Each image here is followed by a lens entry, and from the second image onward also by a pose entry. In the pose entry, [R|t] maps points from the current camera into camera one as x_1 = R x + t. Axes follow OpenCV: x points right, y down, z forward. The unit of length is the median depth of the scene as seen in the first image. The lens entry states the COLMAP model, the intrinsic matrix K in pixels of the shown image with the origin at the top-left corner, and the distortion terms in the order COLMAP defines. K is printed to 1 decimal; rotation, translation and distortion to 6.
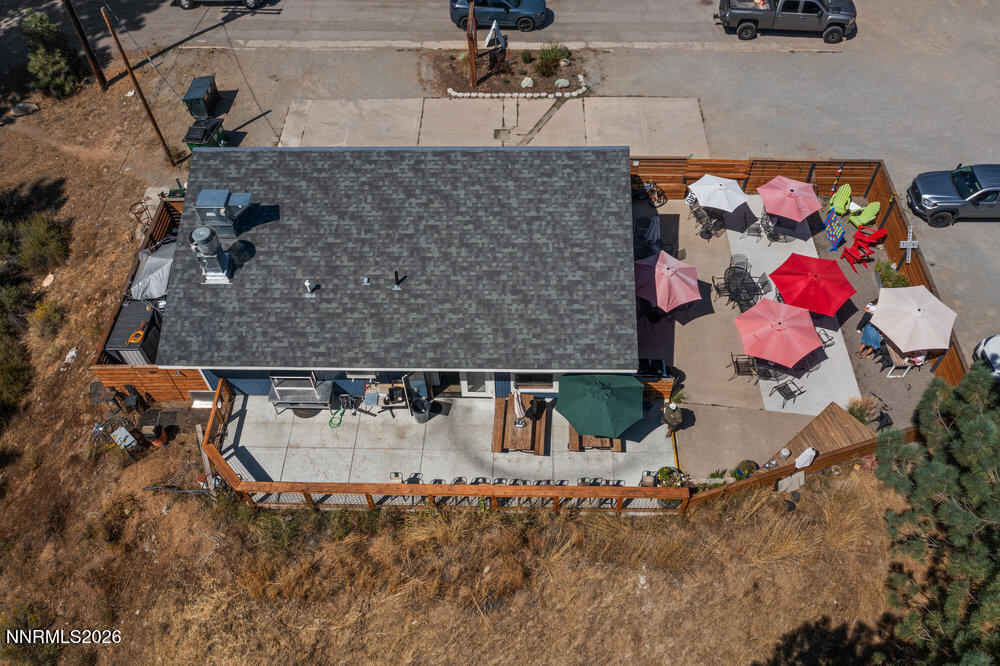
lens RADIAL K [[786.6, 0, 497.1], [0, 786.6, 334.9], [0, 0, 1]] dist [-0.015414, 0.001104]
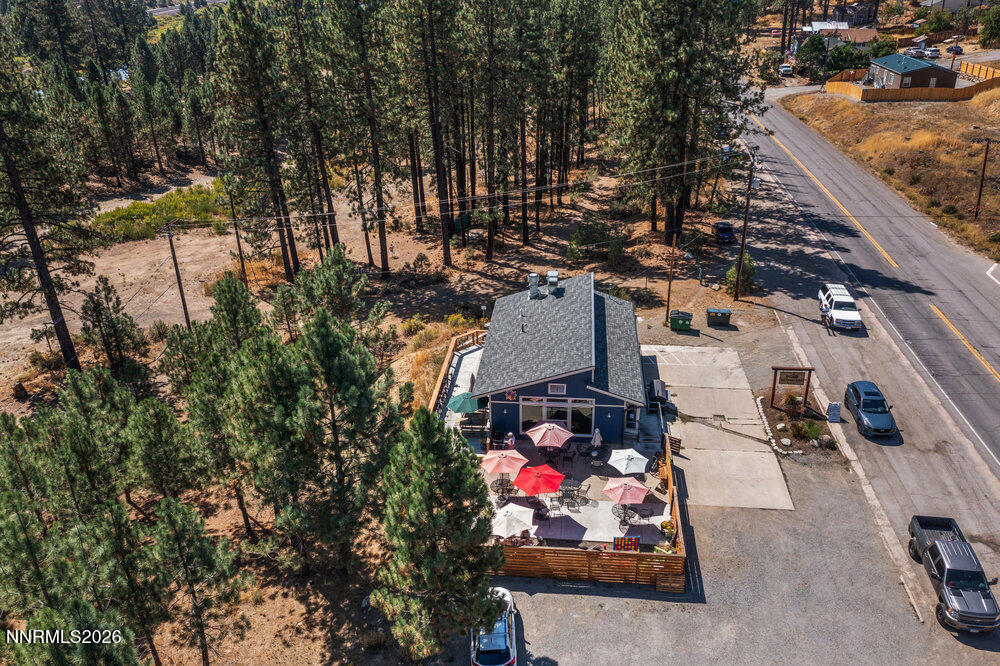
lens RADIAL K [[786.6, 0, 498.8], [0, 786.6, 335.3], [0, 0, 1]] dist [-0.015414, 0.001104]
pose [[-0.074419, 0.464850, -0.882257, 1.721769], [-0.775480, 0.529254, 0.344269, -0.723450], [0.626972, 0.709792, 0.321095, 0.256671]]
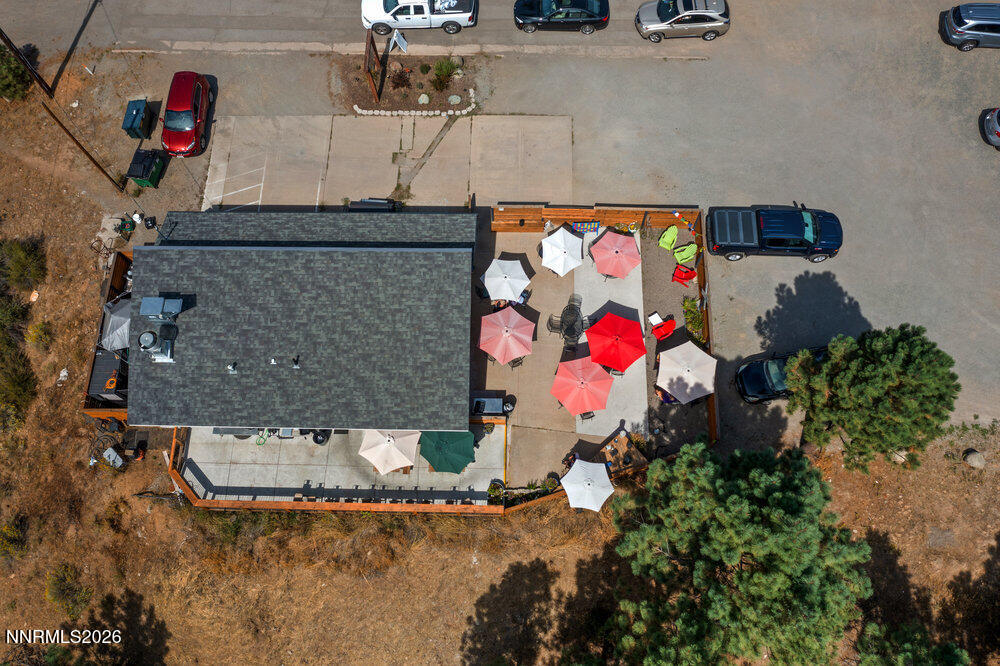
lens RADIAL K [[786.6, 0, 497.5], [0, 786.6, 336.5], [0, 0, 1]] dist [-0.015414, 0.001104]
pose [[0.999988, -0.004544, 0.001852, 0.209309], [0.003786, 0.954550, 0.298027, -0.491088], [-0.003122, -0.298016, 0.954556, -0.272401]]
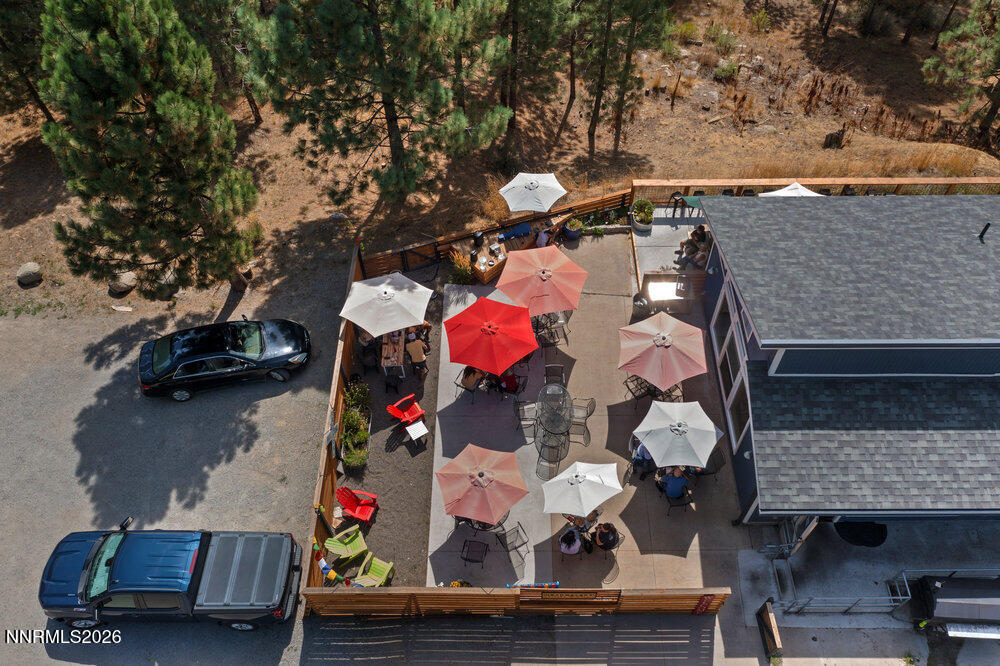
lens RADIAL K [[786.6, 0, 499.2], [0, 786.6, 330.4], [0, 0, 1]] dist [-0.015414, 0.001104]
pose [[-0.998691, 0.044750, 0.024786, 0.387495], [0.011754, -0.270831, 0.962555, -0.919257], [0.049787, 0.961586, 0.269950, 0.798144]]
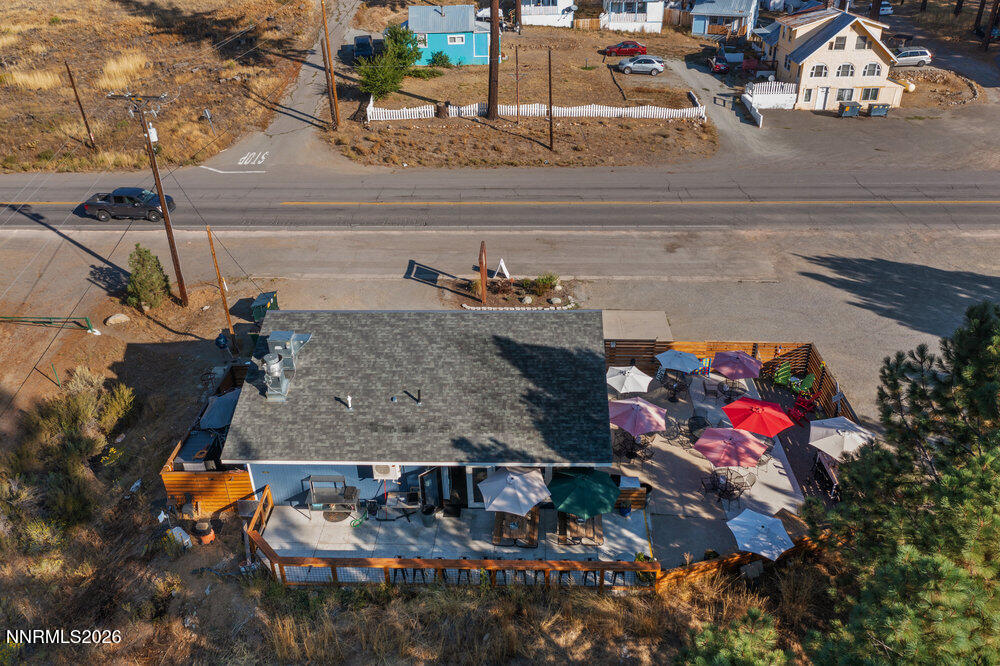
lens RADIAL K [[786.6, 0, 499.8], [0, 786.6, 334.8], [0, 0, 1]] dist [-0.015414, 0.001104]
pose [[0.999909, 0.007855, -0.010931, 0.013715], [-0.011402, 0.925862, -0.377691, 0.295650], [0.007154, 0.377781, 0.925867, -0.194666]]
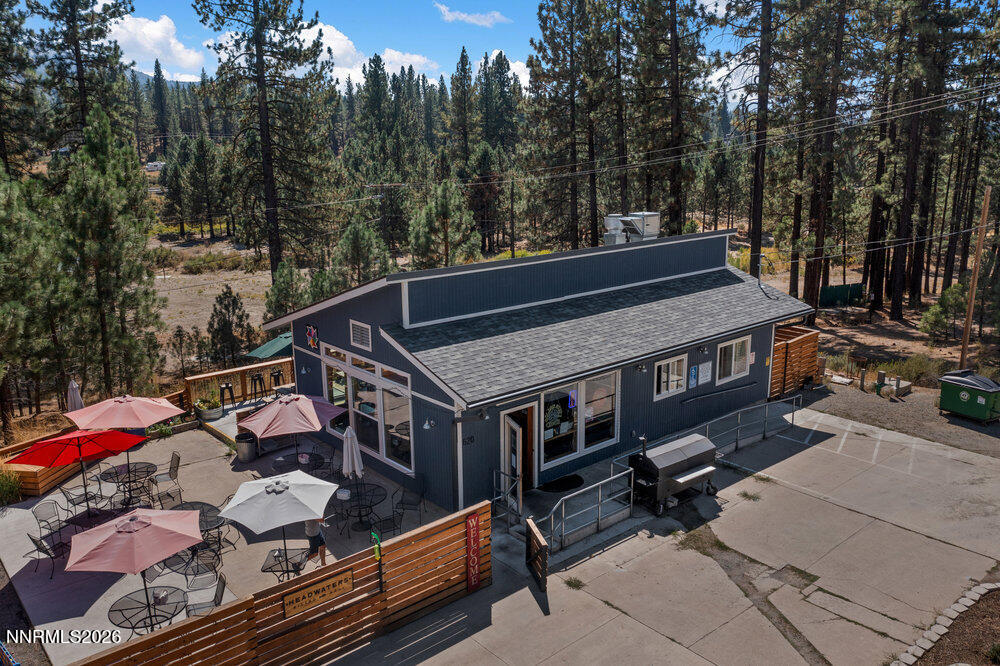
lens RADIAL K [[786.6, 0, 498.3], [0, 786.6, 340.2], [0, 0, 1]] dist [-0.015414, 0.001104]
pose [[-0.740008, 0.196352, -0.643299, 0.570415], [-0.512041, 0.455706, 0.728111, -0.794632], [0.436122, 0.868204, -0.236686, 1.278992]]
